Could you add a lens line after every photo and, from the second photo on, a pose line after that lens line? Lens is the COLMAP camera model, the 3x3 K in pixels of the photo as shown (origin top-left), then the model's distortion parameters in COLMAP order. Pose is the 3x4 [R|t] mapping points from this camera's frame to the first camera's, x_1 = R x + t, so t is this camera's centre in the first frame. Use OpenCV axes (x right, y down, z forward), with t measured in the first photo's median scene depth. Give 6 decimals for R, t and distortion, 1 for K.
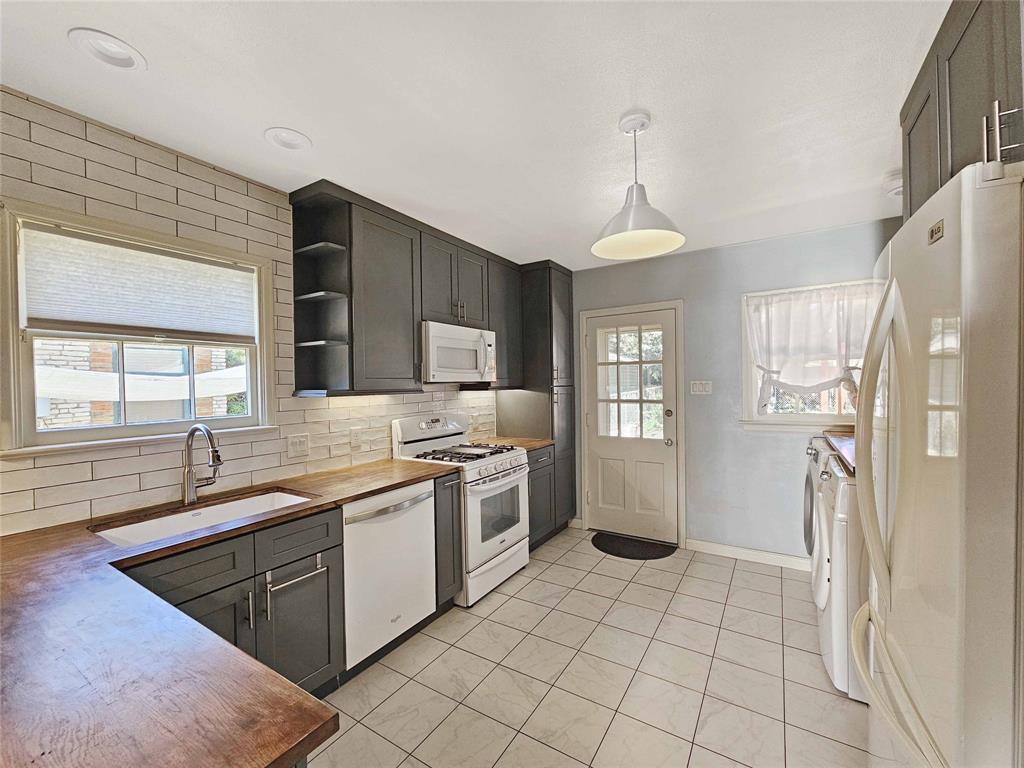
lens RADIAL K [[424.4, 0, 512.0], [0, 424.4, 382.3], [0, 0, 1]] dist [0.001892, 0.000391]
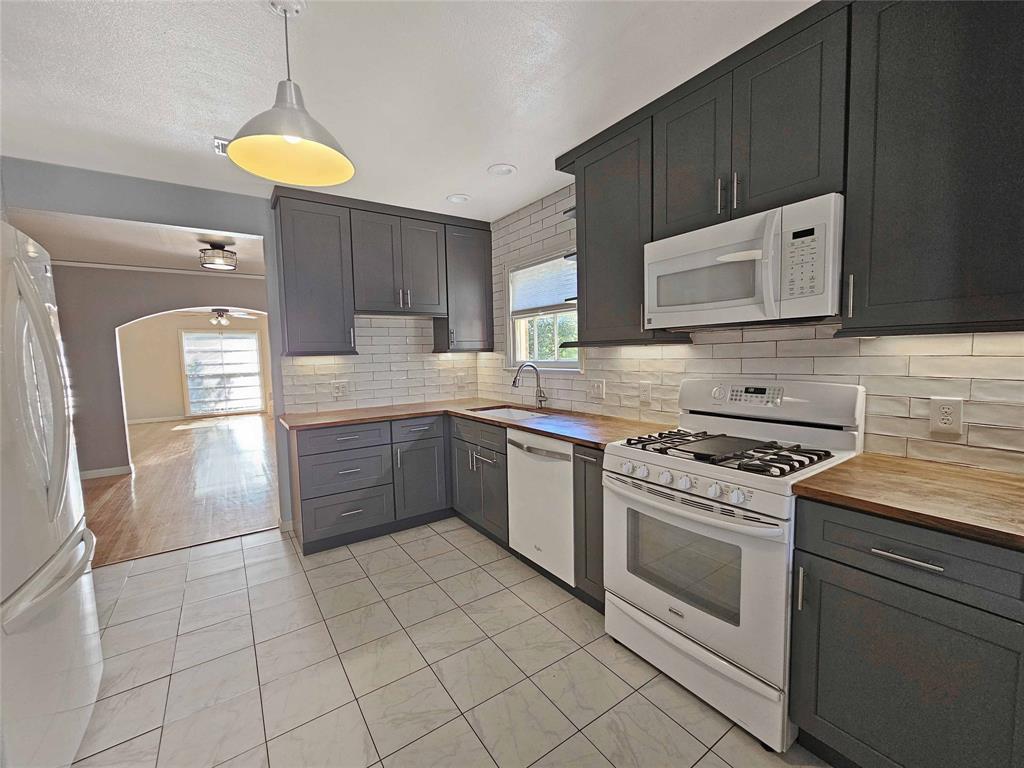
lens RADIAL K [[424.4, 0, 512.0], [0, 424.4, 382.3], [0, 0, 1]] dist [0.001892, 0.000391]
pose [[-0.391496, 0.090878, -0.915681, 0.636511], [0.035272, 0.995862, 0.083755, 0.023148], [0.919503, 0.000491, -0.393082, 1.193026]]
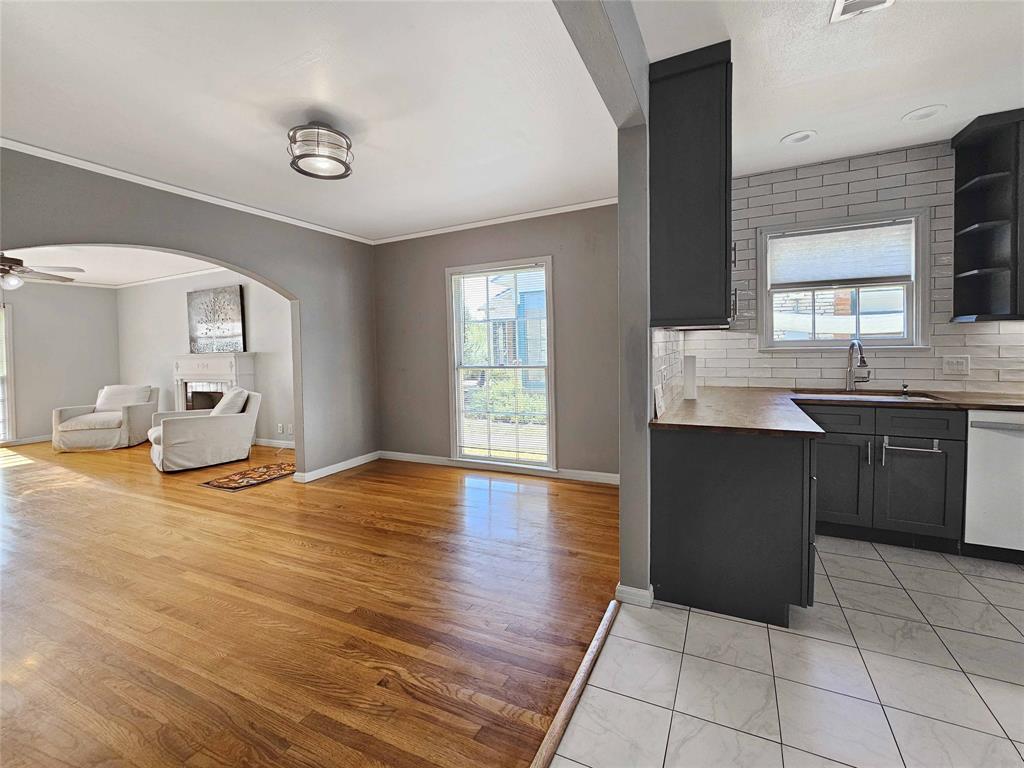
lens RADIAL K [[436.6, 0, 509.0], [0, 436.6, 342.6], [0, 0, 1]] dist [0.000503, 0.000248]
pose [[0.121711, 0.012008, -0.992493, 0.504637], [0.030084, 0.999423, 0.015781, 0.033755], [0.992110, -0.031779, 0.121280, -0.320208]]
